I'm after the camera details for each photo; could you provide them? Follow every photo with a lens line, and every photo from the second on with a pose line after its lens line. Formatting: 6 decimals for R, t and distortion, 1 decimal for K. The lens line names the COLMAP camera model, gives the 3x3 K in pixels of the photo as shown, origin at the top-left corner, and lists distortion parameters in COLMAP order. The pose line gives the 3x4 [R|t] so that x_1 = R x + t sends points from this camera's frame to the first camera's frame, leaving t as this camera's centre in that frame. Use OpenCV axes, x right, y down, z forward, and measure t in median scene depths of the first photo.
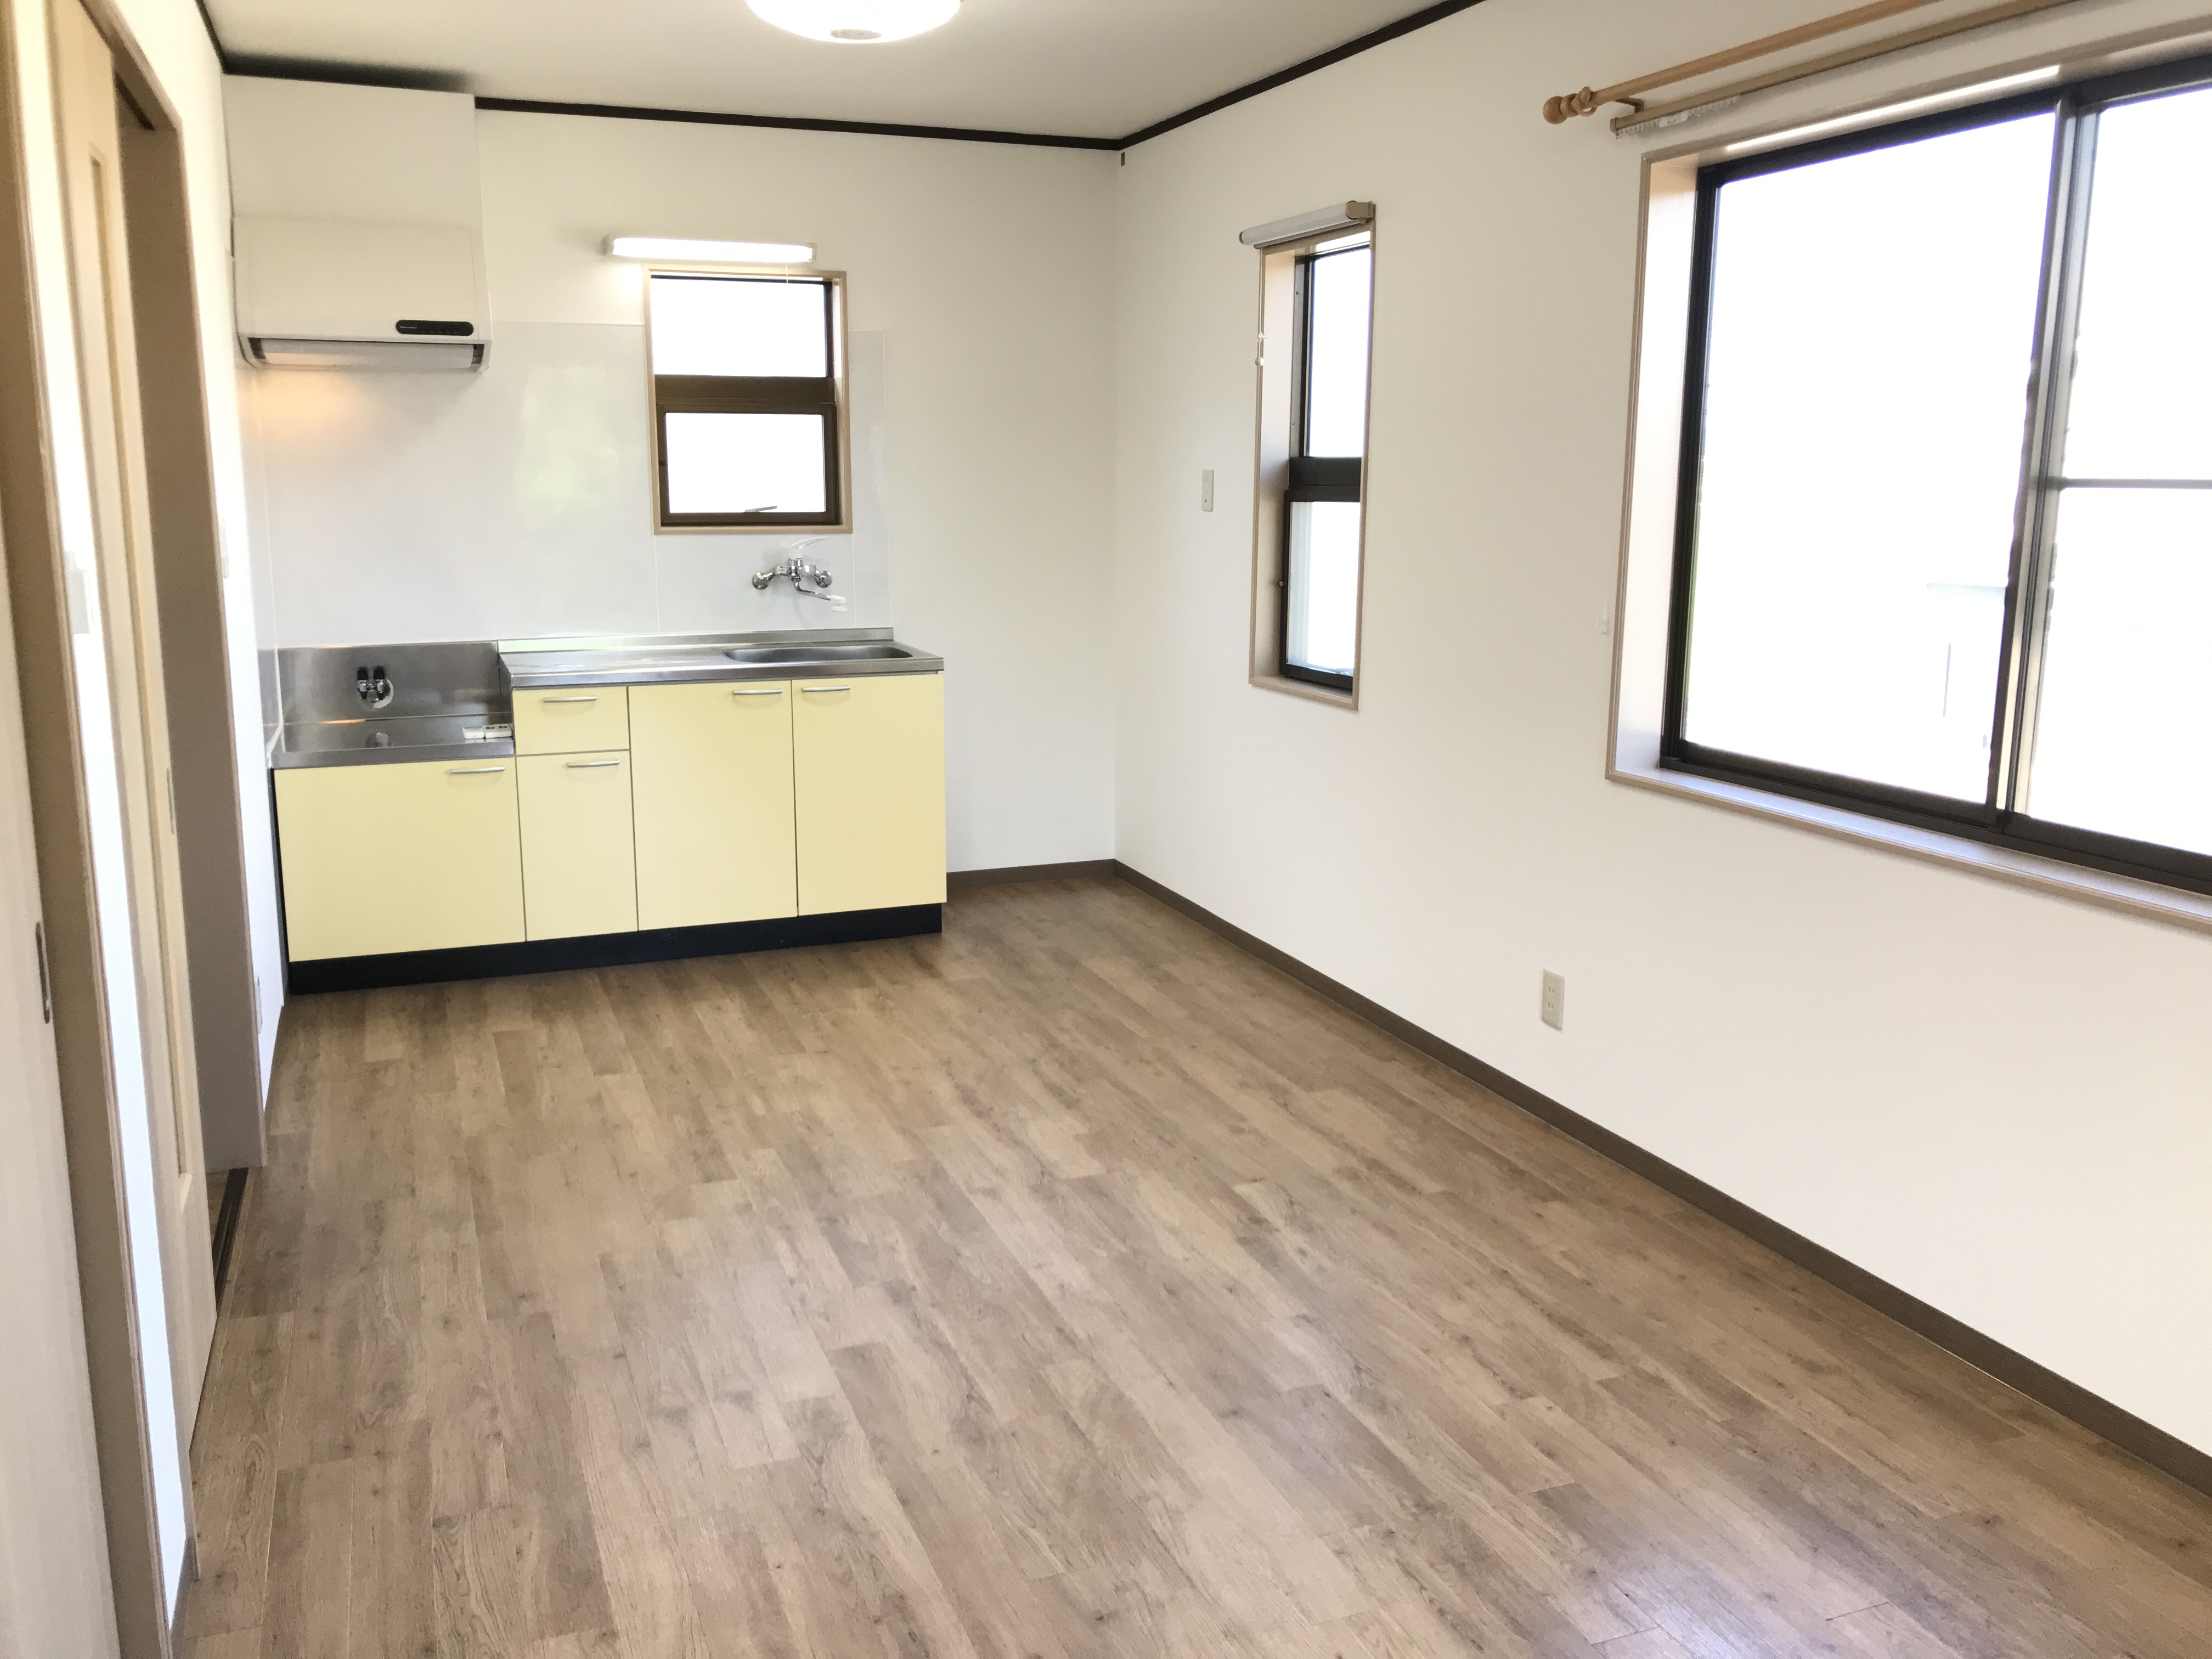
lens RADIAL K [[1825.2, 0, 1103.5], [0, 1825.2, 831.4], [0, 0, 1]] dist [0.008097, -0.048582]
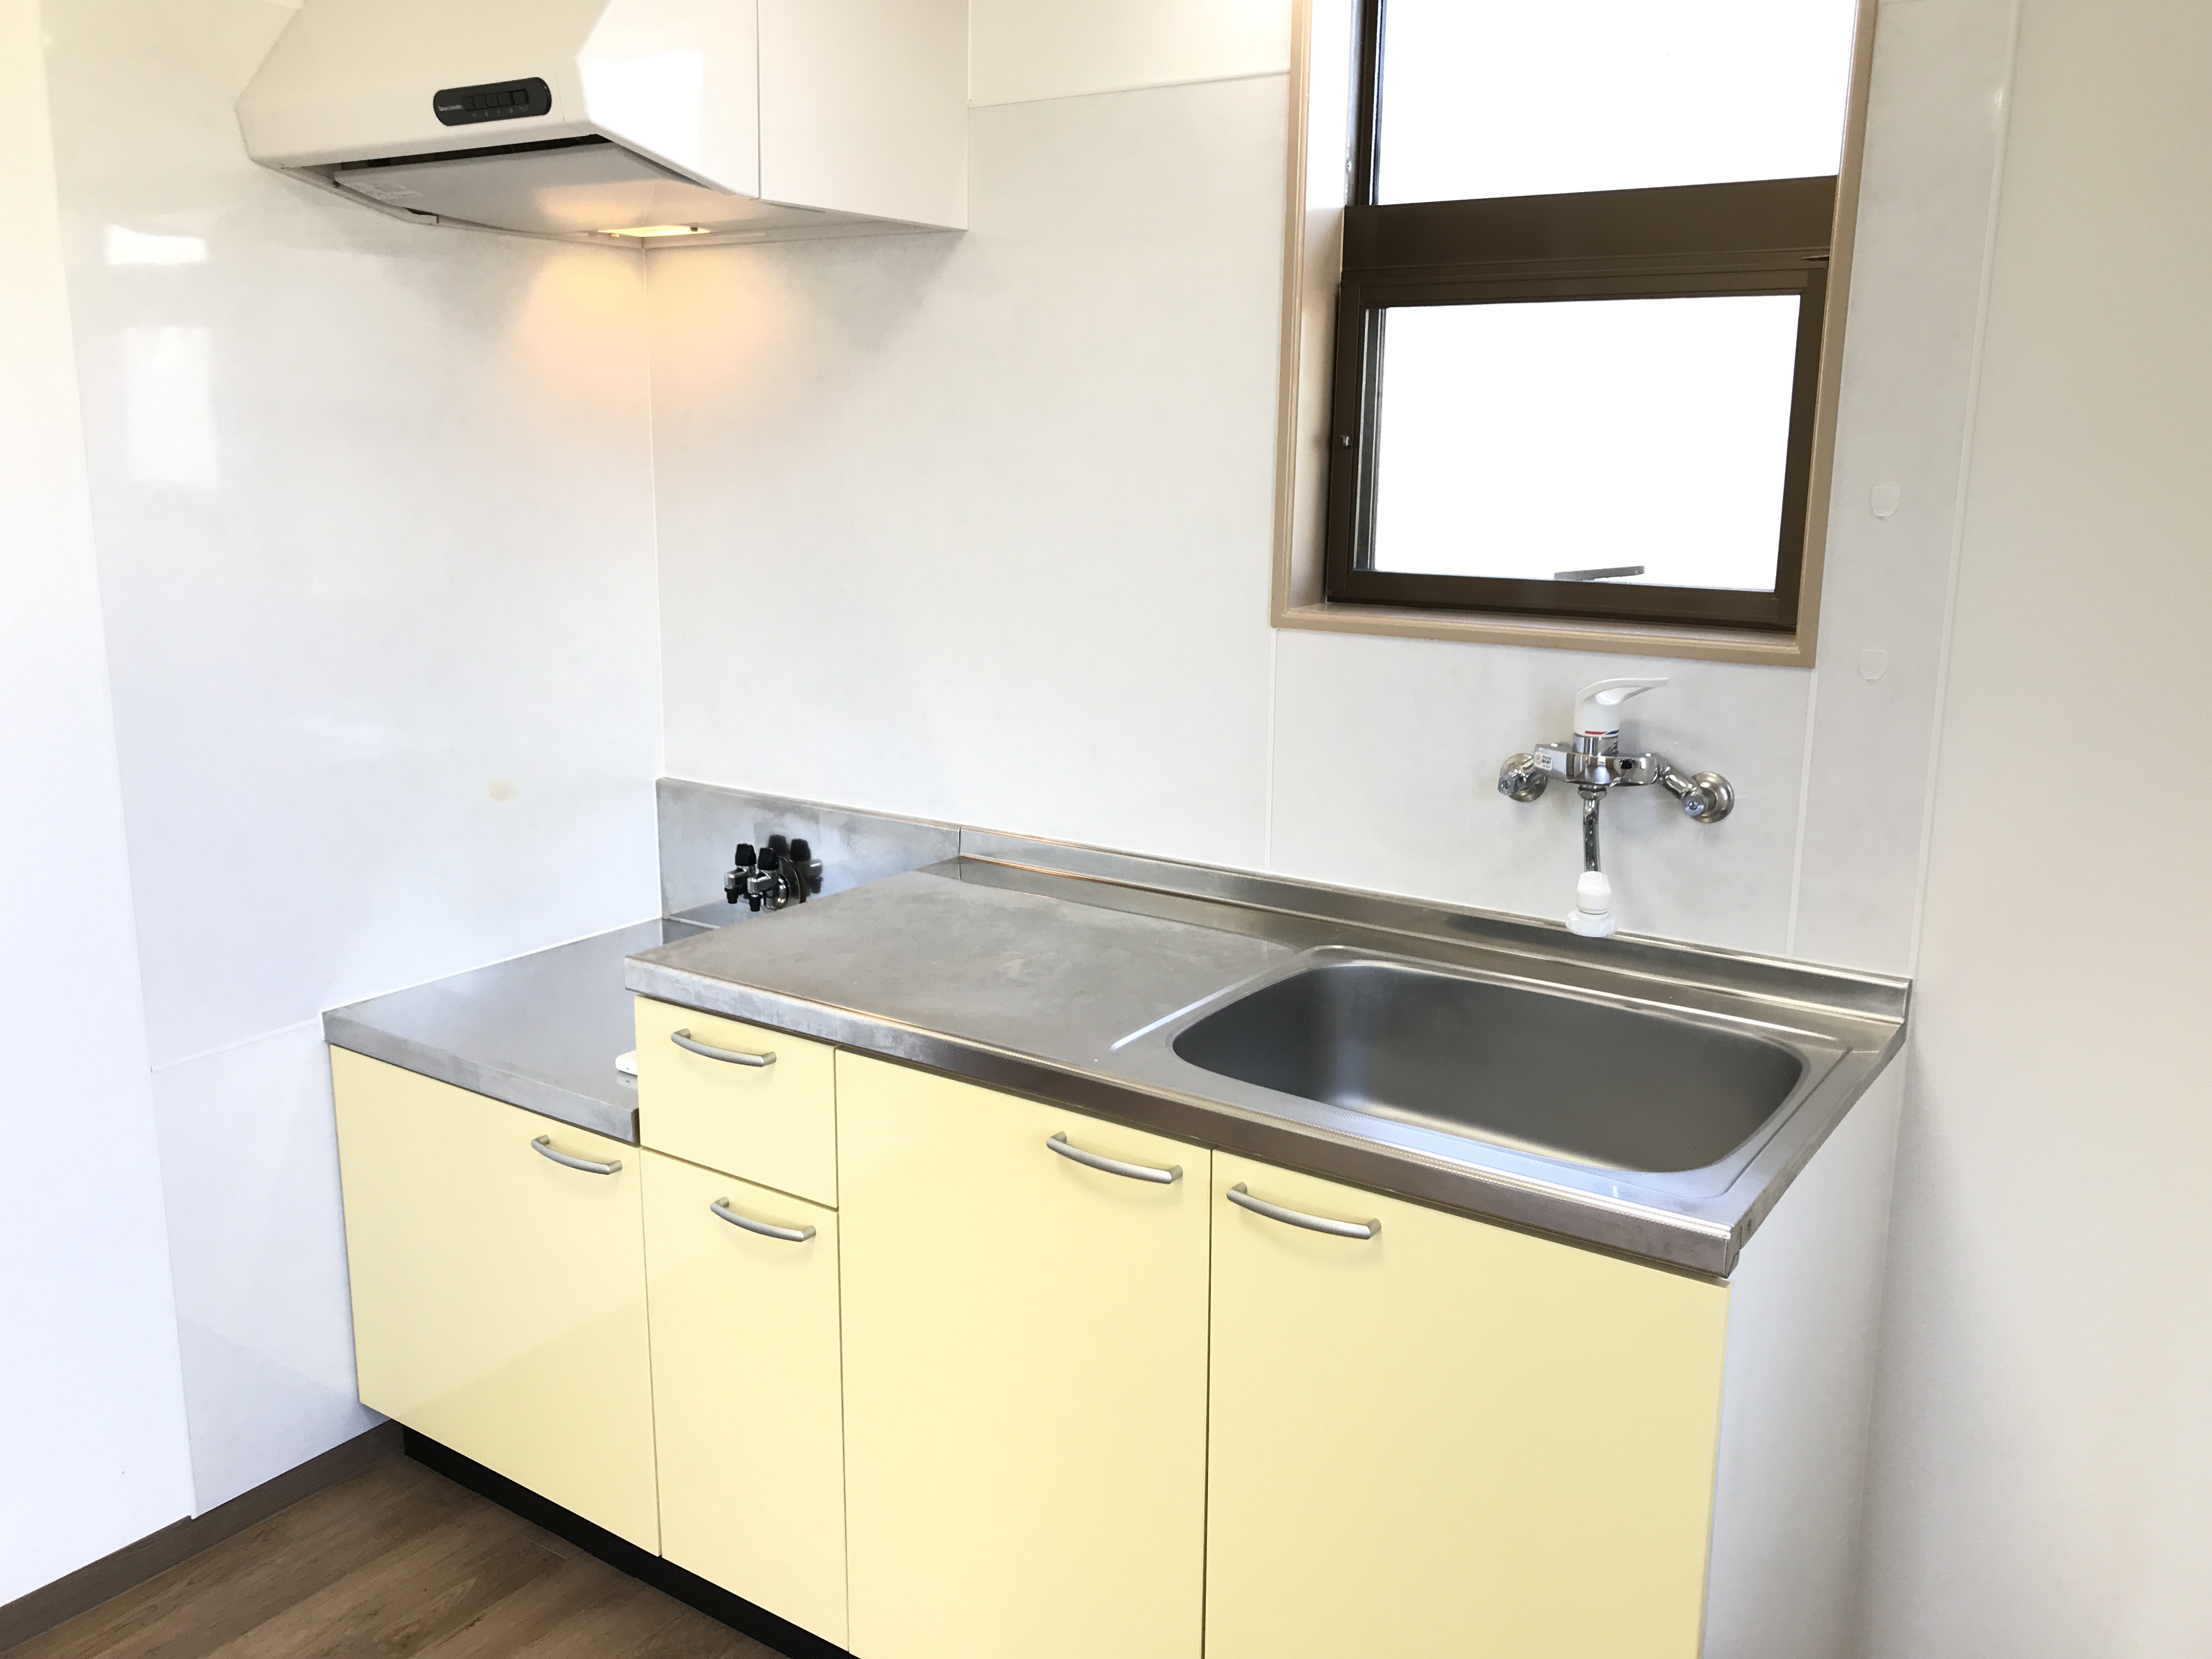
lens RADIAL K [[1825.2, 0, 1104.7], [0, 1825.2, 816.7], [0, 0, 1]] dist [0.008097, -0.048582]
pose [[0.574233, 0.176936, -0.799343, 0.049928], [-0.165835, 0.981265, 0.098072, -0.150583], [0.801720, 0.076243, 0.592817, 0.724737]]
